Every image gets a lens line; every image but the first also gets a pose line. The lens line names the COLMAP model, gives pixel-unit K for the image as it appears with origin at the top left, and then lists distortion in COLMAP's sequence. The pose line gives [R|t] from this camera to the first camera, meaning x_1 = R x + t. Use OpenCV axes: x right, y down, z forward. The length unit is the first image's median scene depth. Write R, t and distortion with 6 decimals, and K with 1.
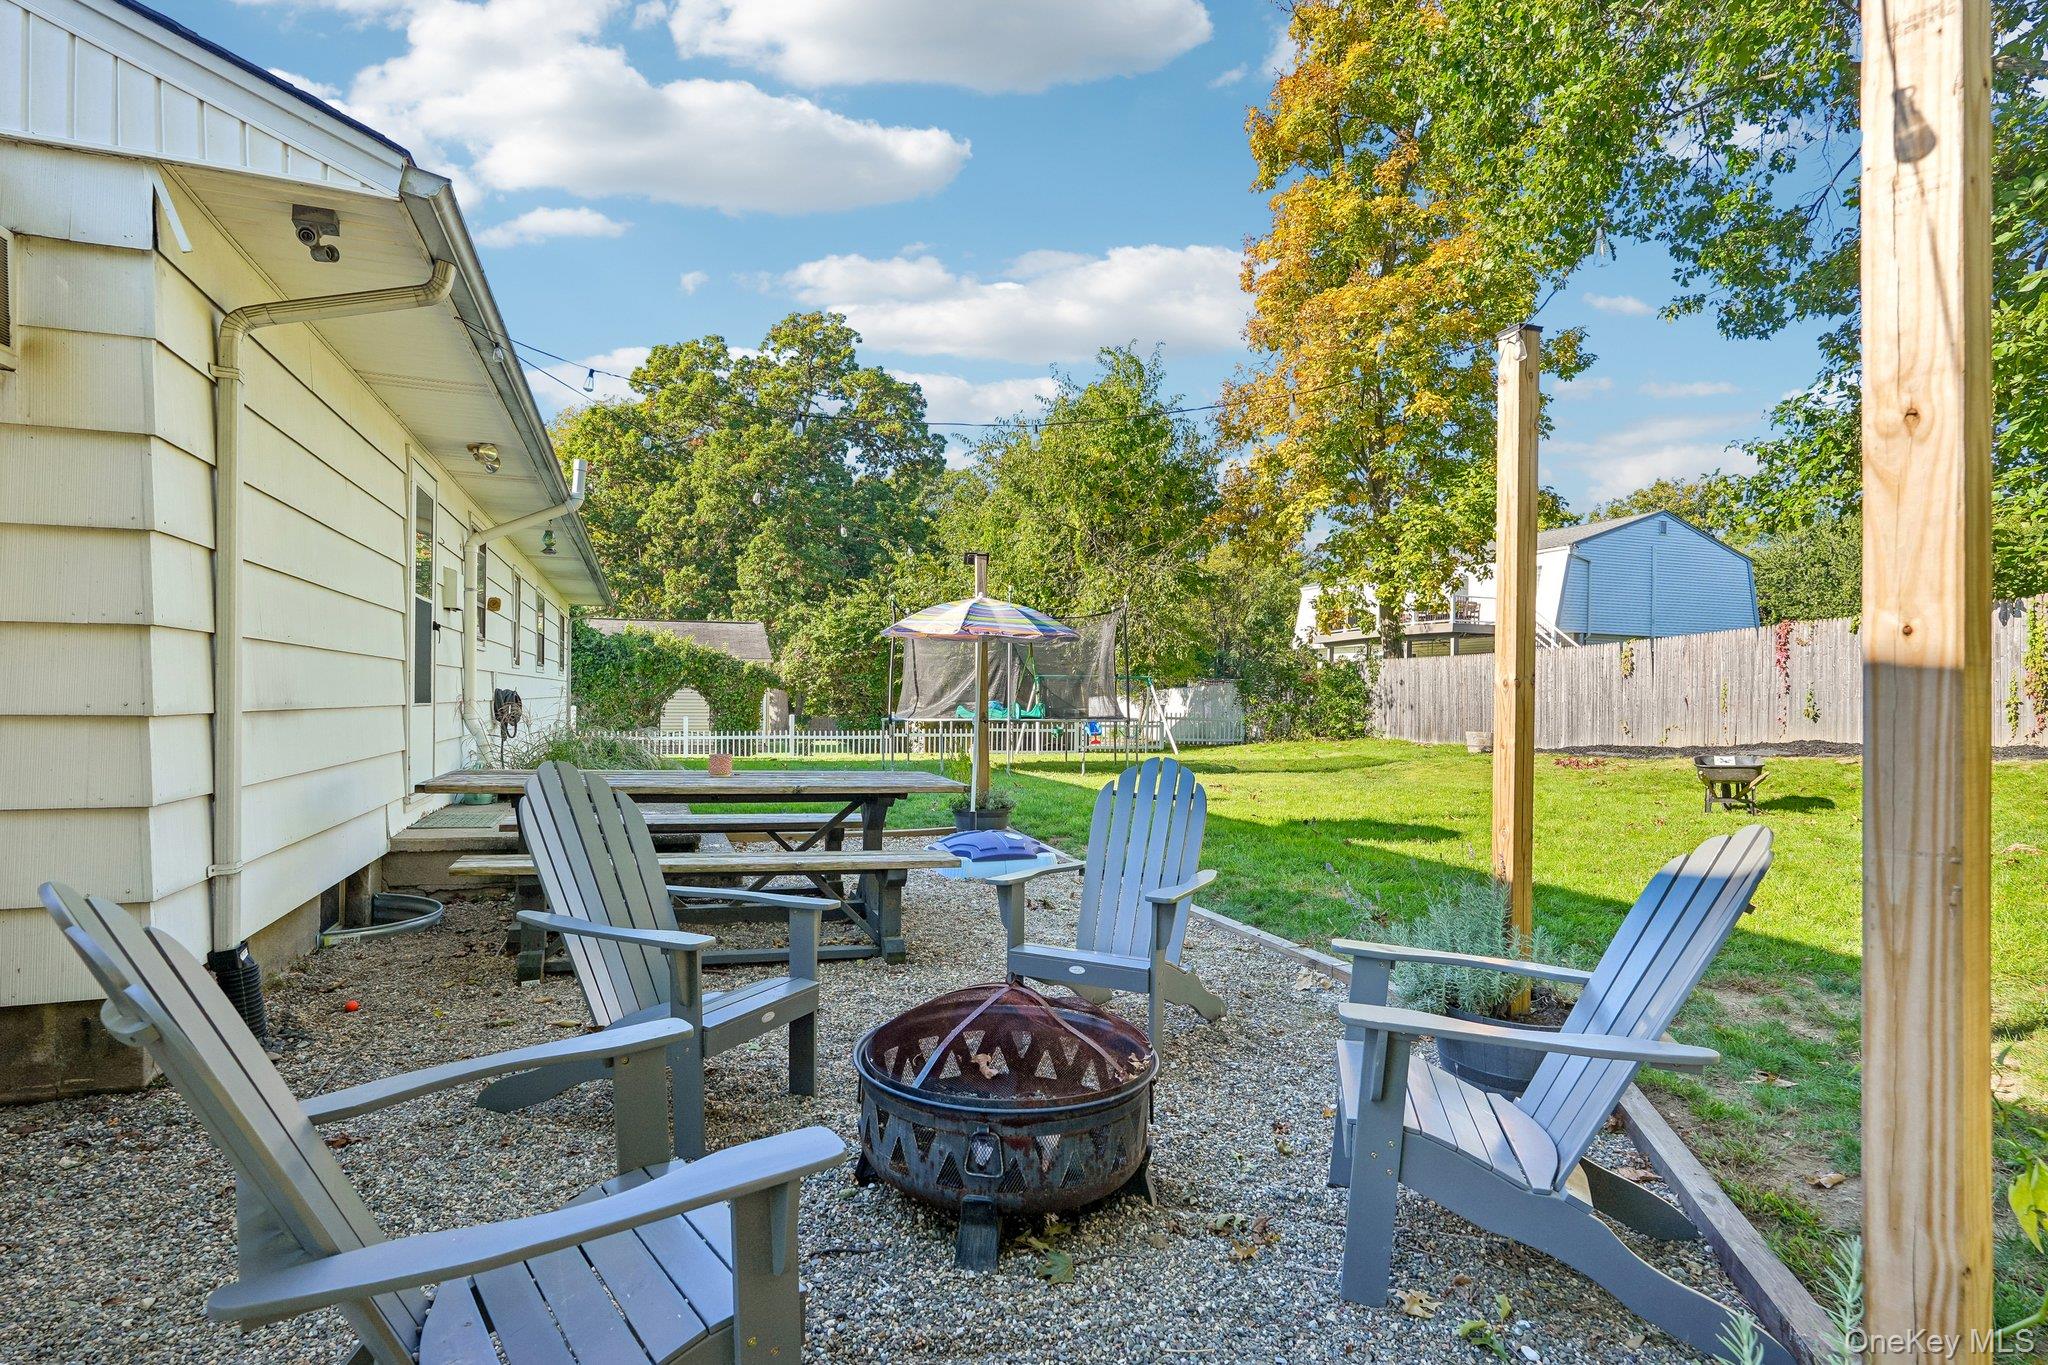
lens RADIAL K [[1072.8, 0, 1022.9], [0, 1072.8, 694.2], [0, 0, 1]] dist [-0.002876, -0.000177]
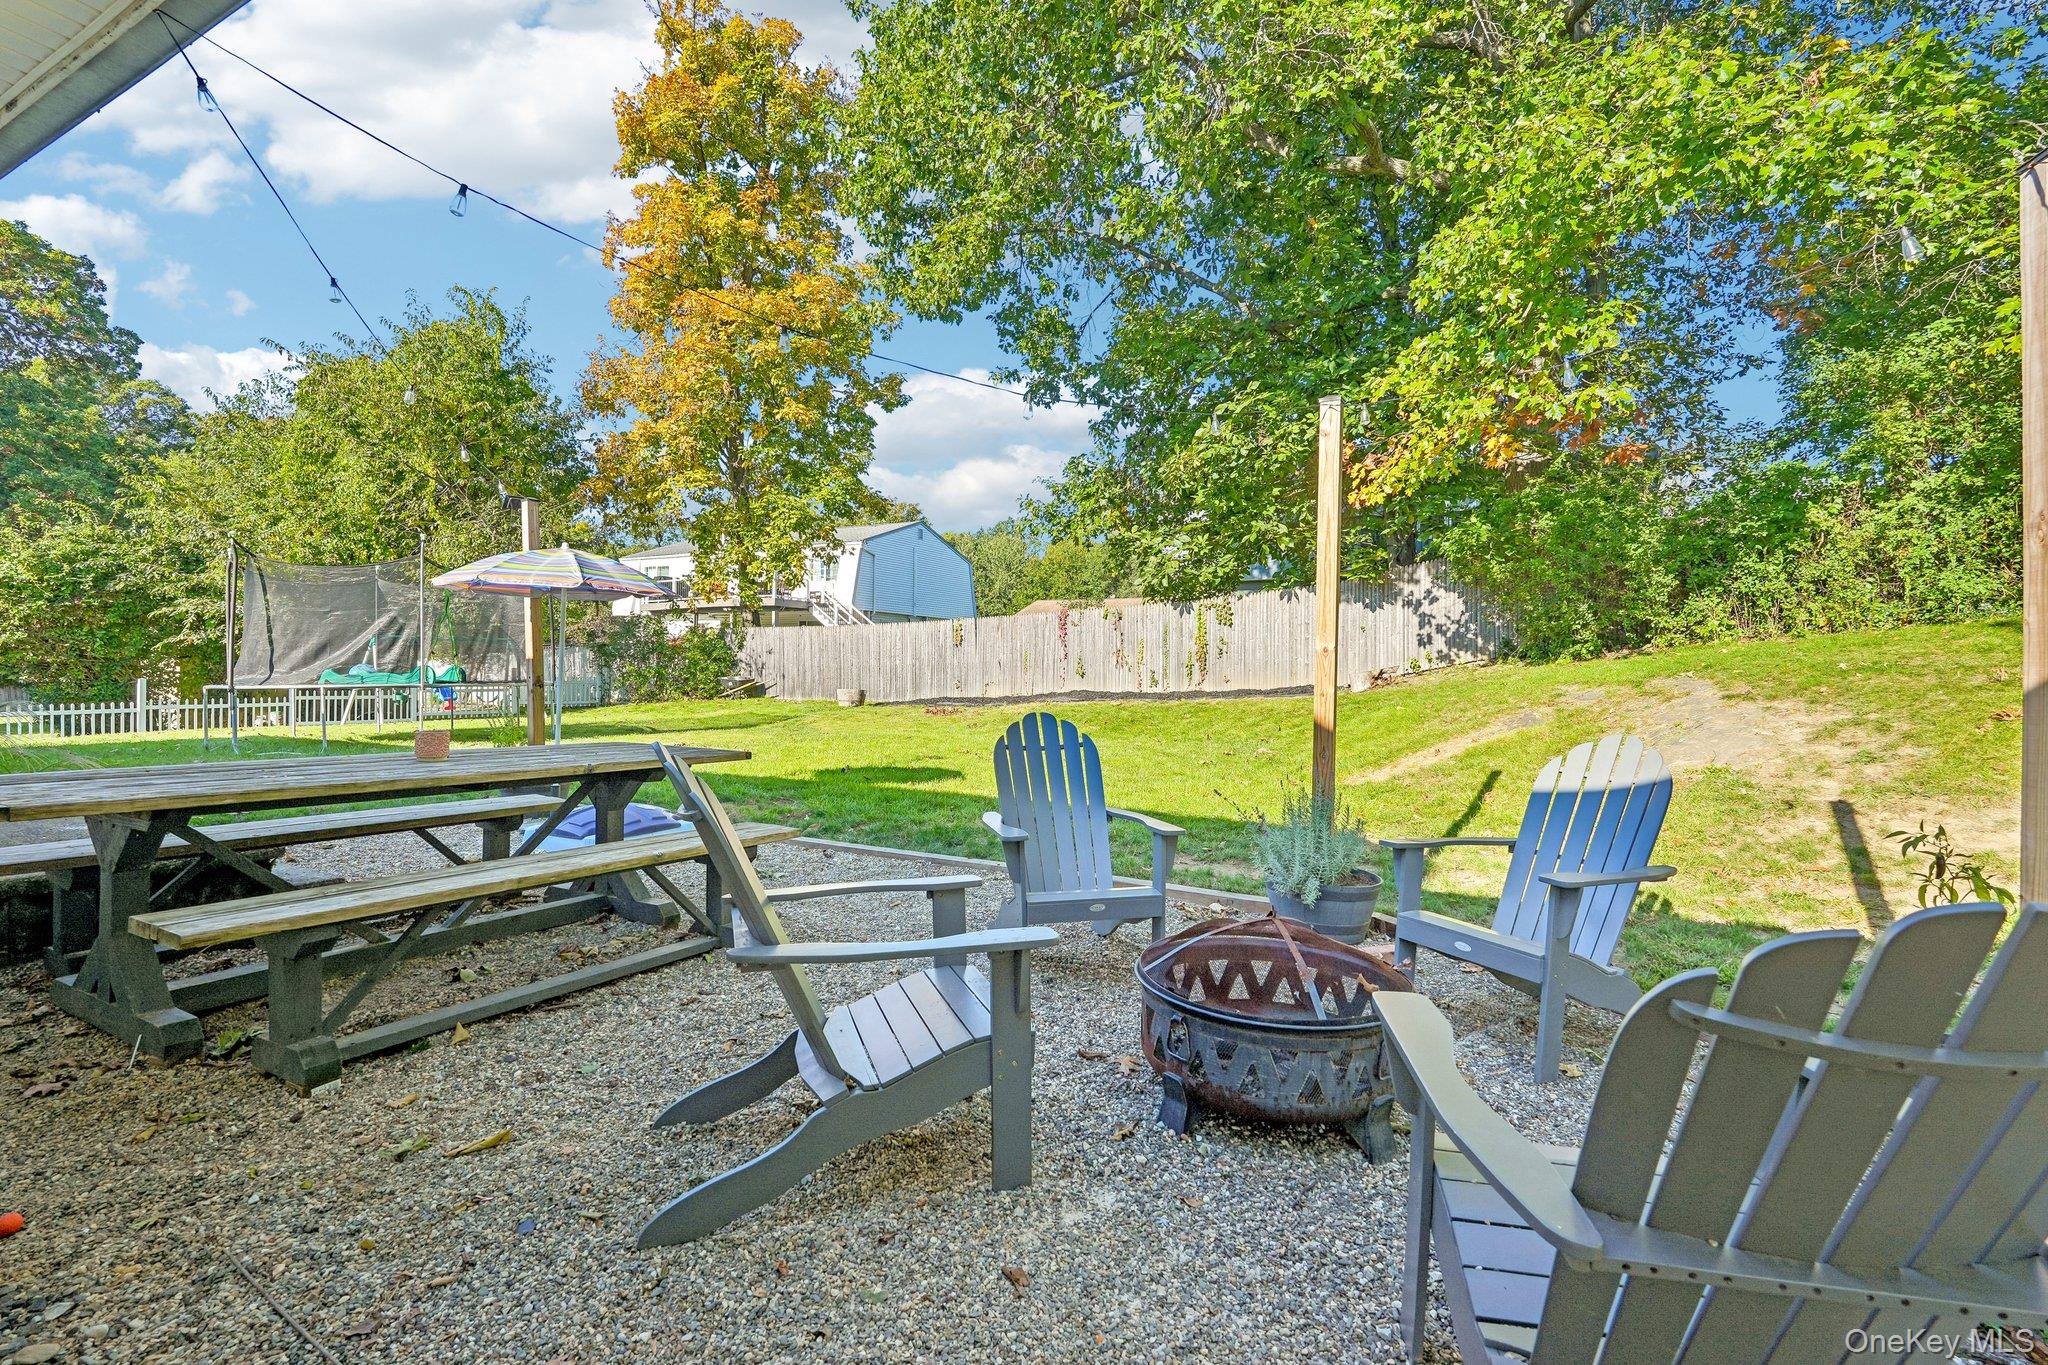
lens RADIAL K [[940.0, 0, 1021.5], [0, 940.0, 667.7], [0, 0, 1]] dist [-0.001711, 0.001095]
pose [[0.734445, -0.003472, 0.678659, -0.120961], [-0.003529, 0.999954, 0.008935, 0.000093], [-0.678659, -0.008957, 0.734399, 0.063782]]
